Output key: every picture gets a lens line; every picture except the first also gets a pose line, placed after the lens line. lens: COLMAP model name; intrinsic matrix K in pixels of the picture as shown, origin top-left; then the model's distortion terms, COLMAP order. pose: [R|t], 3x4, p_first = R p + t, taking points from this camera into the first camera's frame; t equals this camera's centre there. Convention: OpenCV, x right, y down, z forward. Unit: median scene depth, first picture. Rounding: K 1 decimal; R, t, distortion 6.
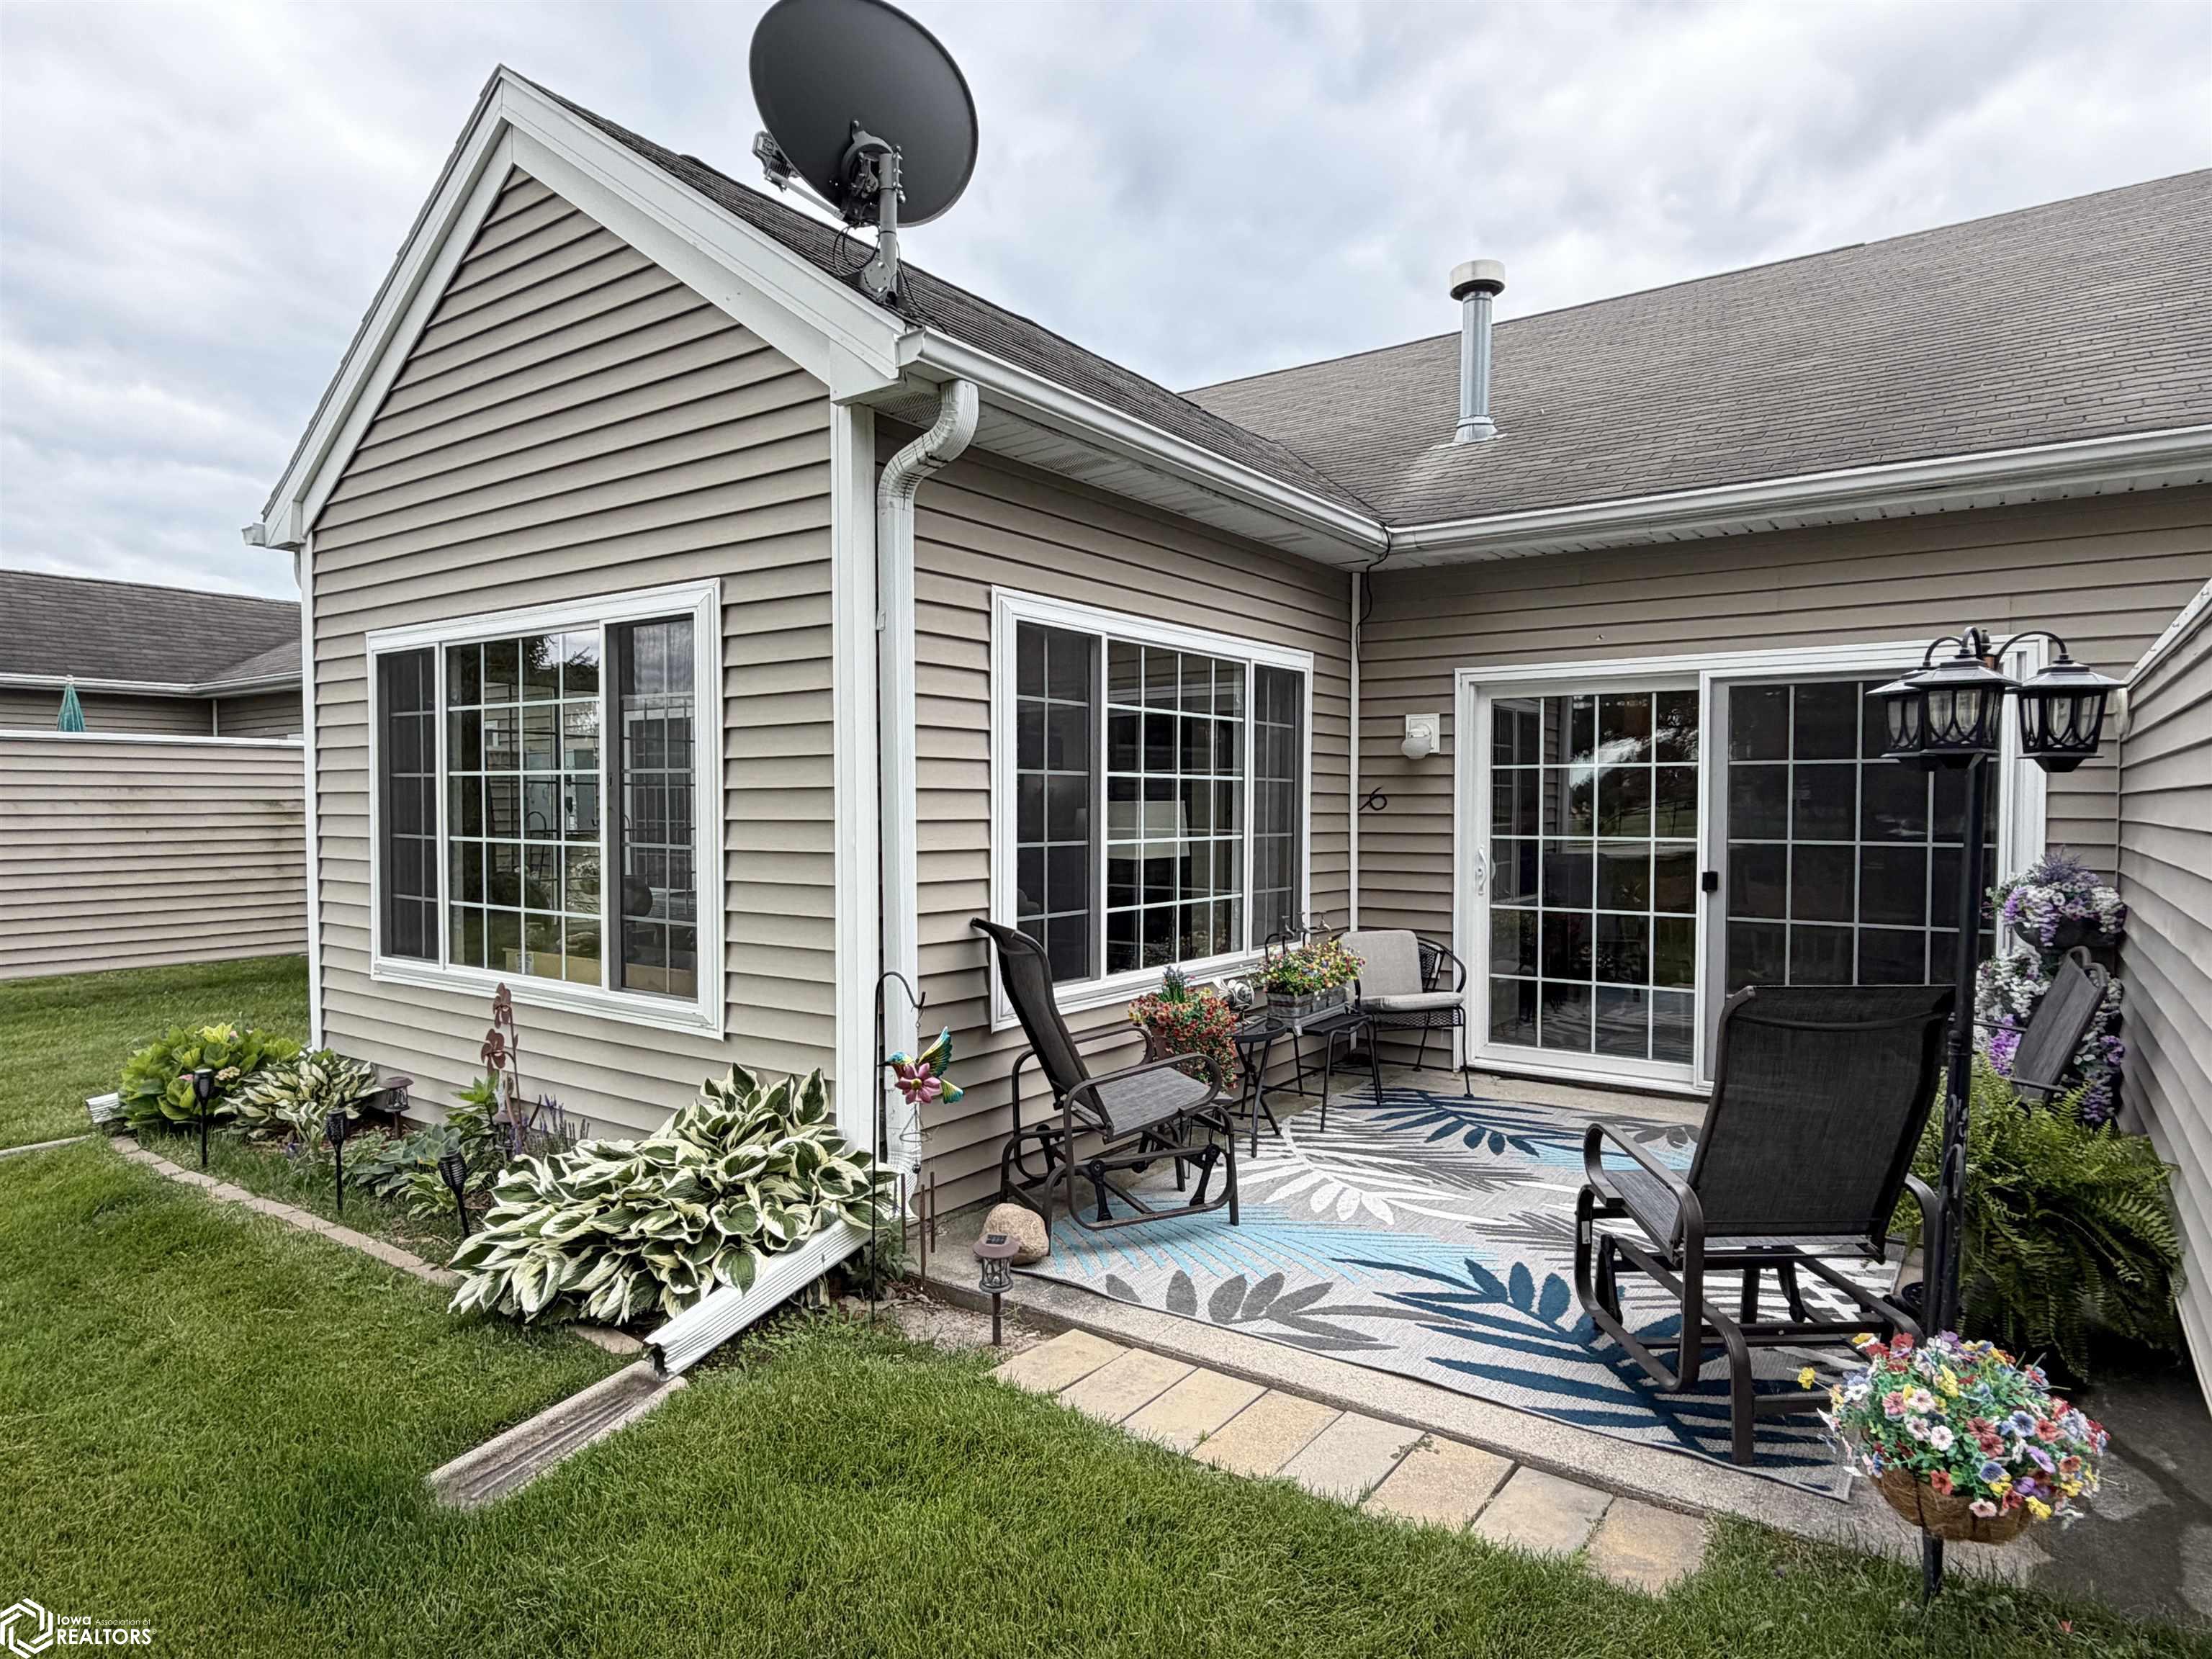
lens RADIAL K [[1271.4, 0, 1110.8], [0, 1271.4, 835.1], [0, 0, 1]] dist [0.005489, 0.000786]
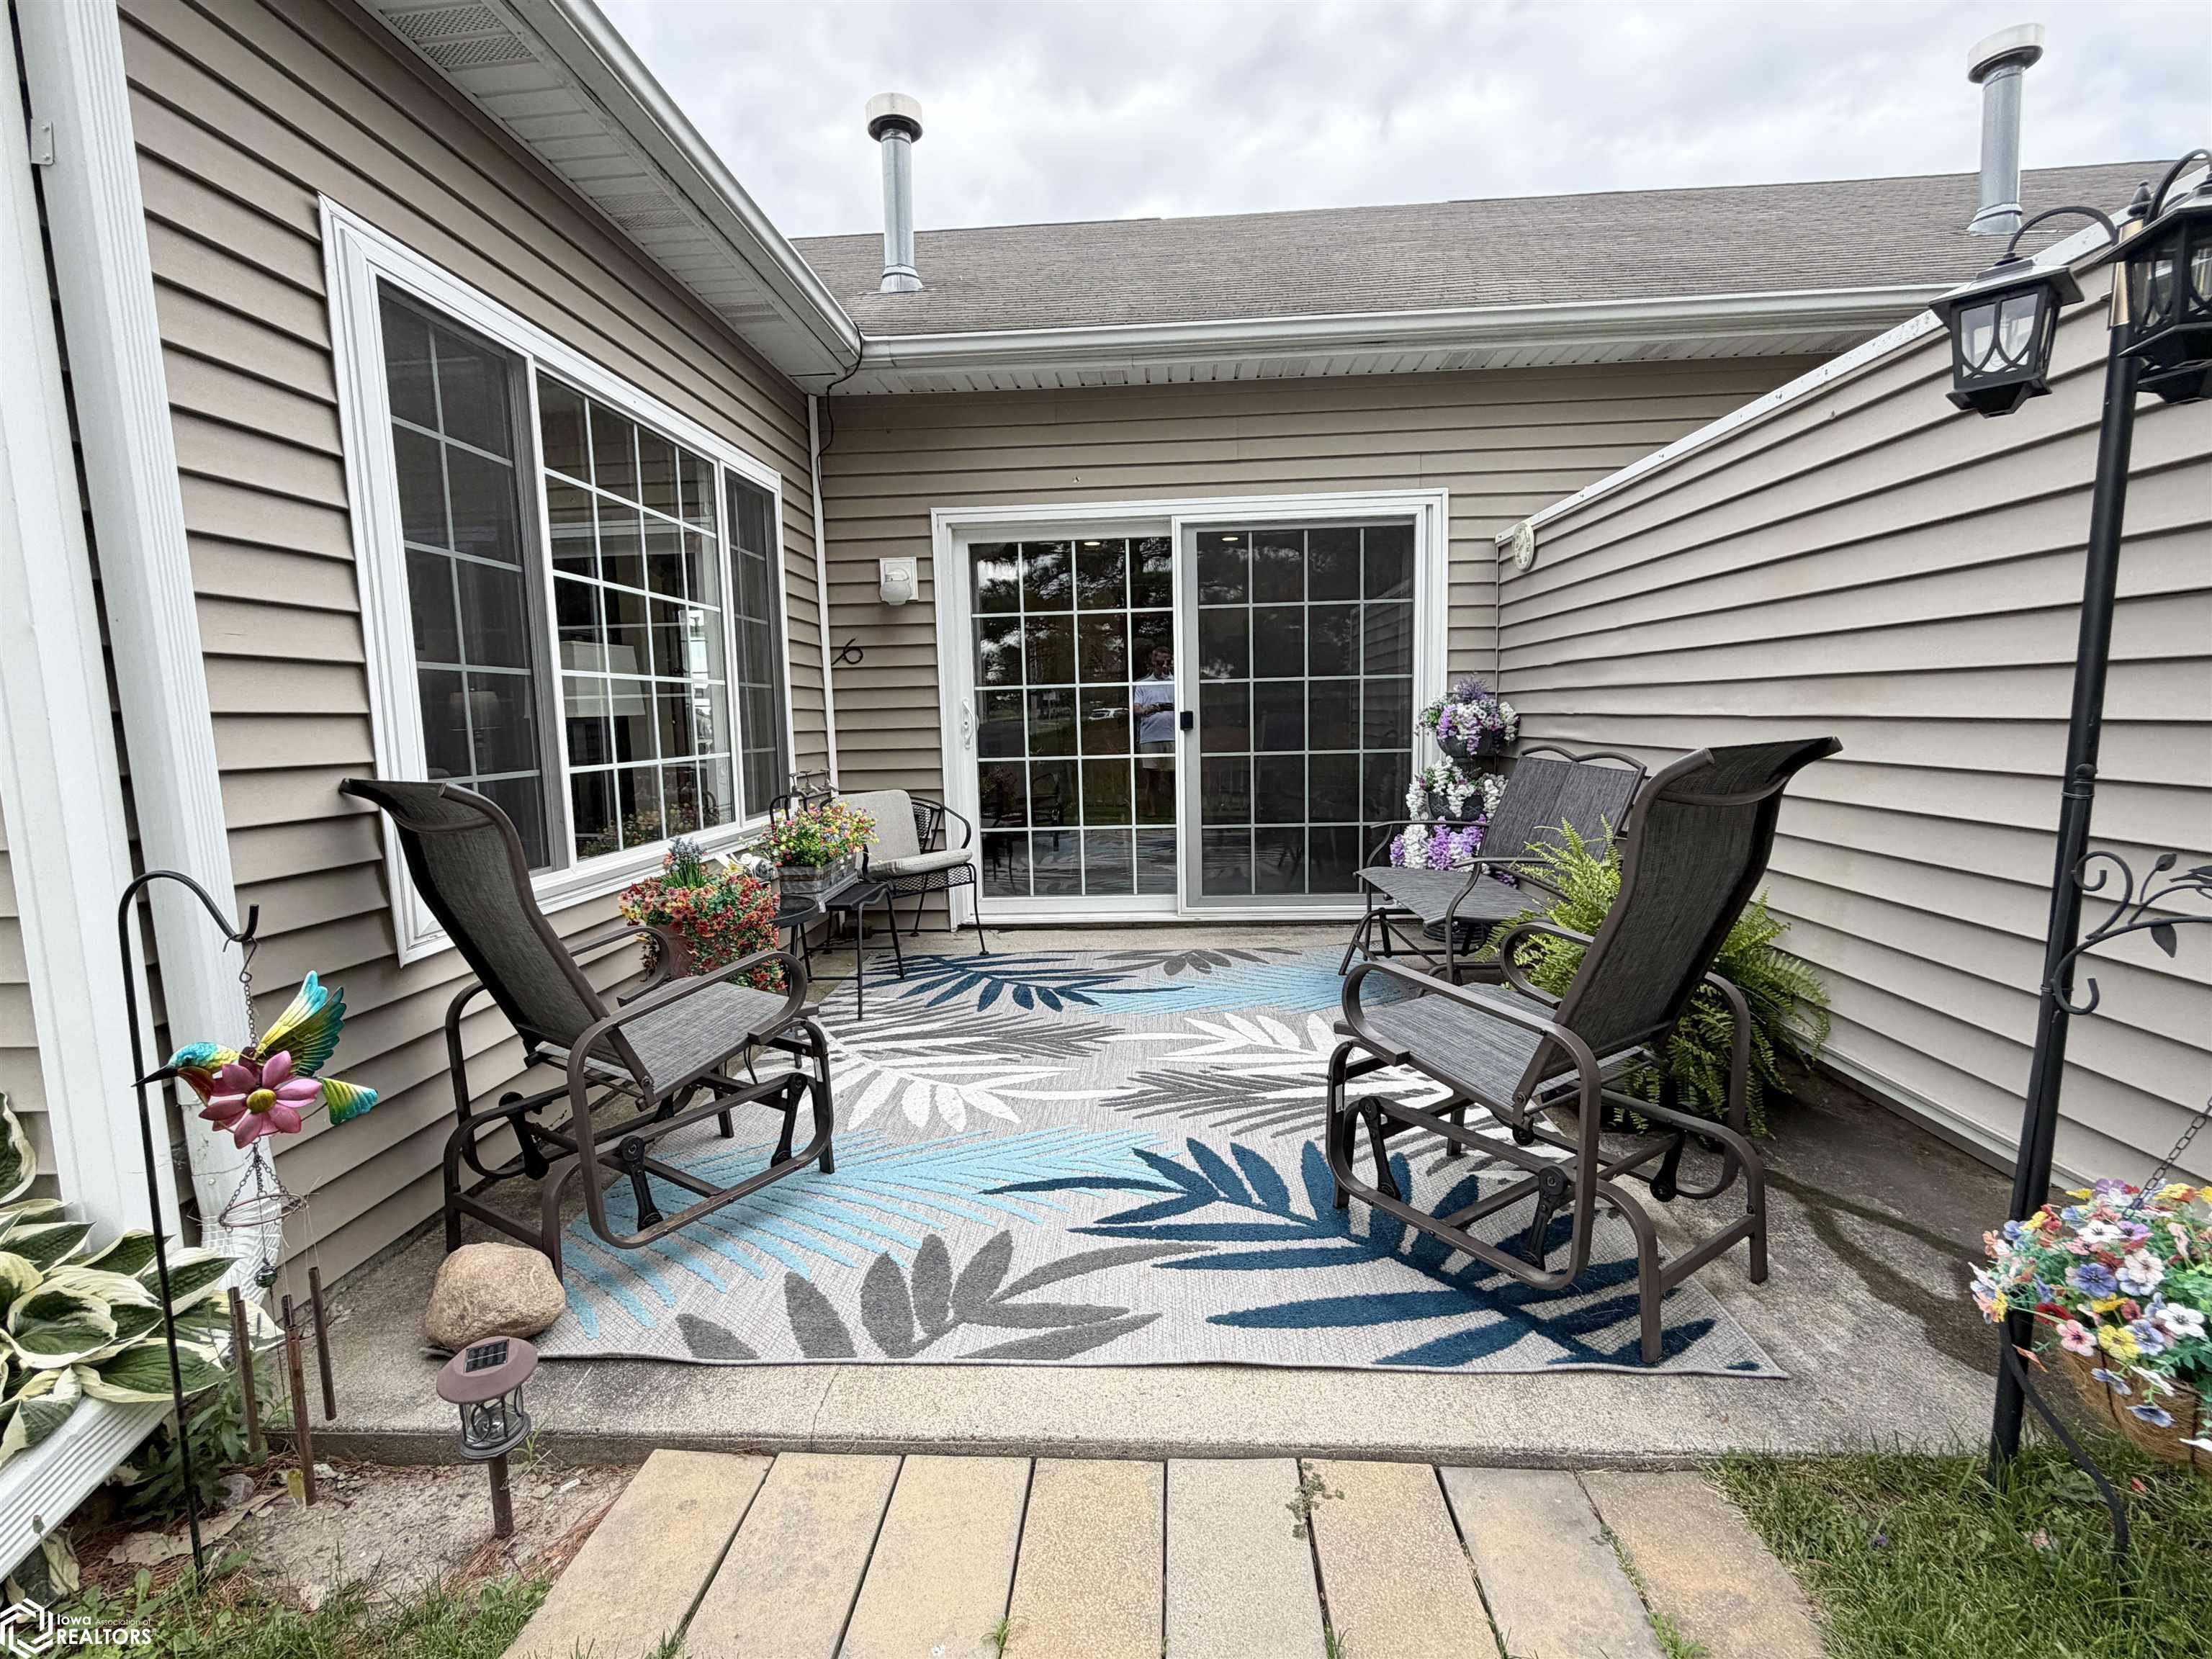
lens RADIAL K [[1038.7, 0, 1100.9], [0, 1038.7, 832.4], [0, 0, 1]] dist [-0.003967, 0.000291]
pose [[0.850635, -0.085616, 0.518739, -0.058492], [0.041367, 0.994492, 0.096303, 0.055567], [-0.524127, -0.060460, 0.849491, 0.391073]]
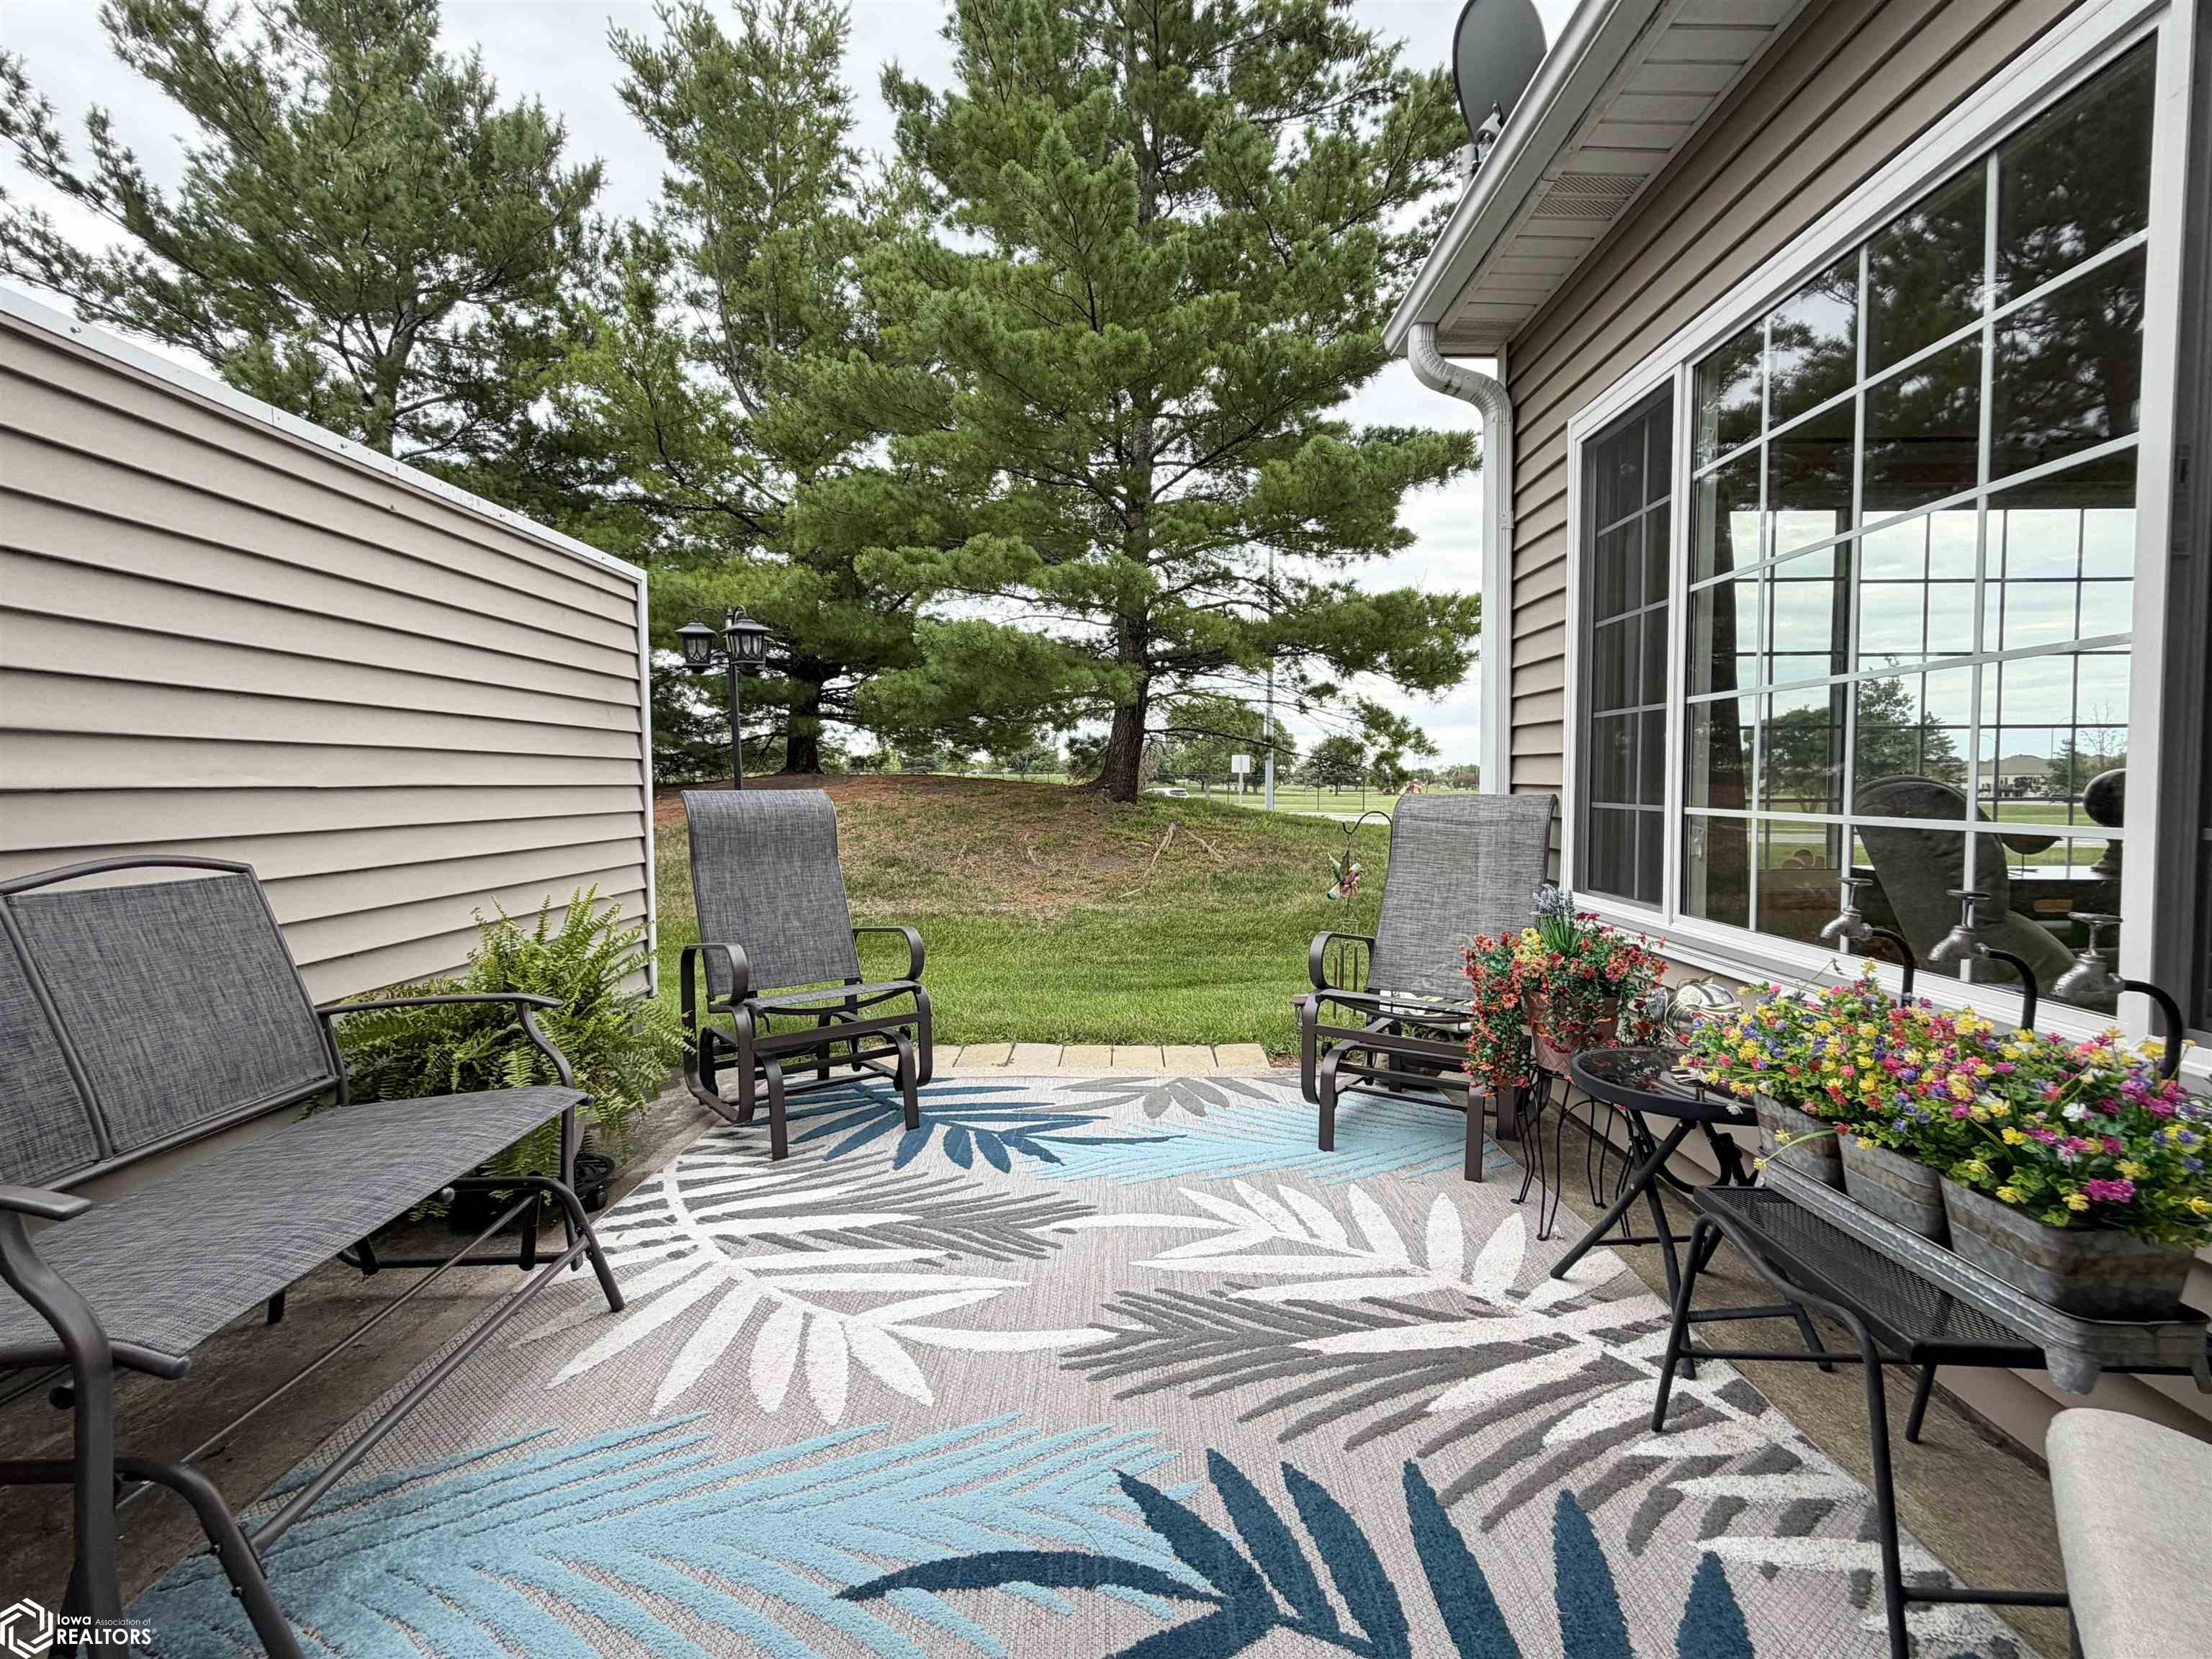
lens RADIAL K [[1038.7, 0, 1109.4], [0, 1038.7, 833.6], [0, 0, 1]] dist [-0.003967, 0.000291]
pose [[-0.824754, 0.030510, -0.564668, 0.564869], [-0.010864, 0.997504, 0.069764, 0.043092], [0.565387, 0.063672, -0.822364, 1.380112]]
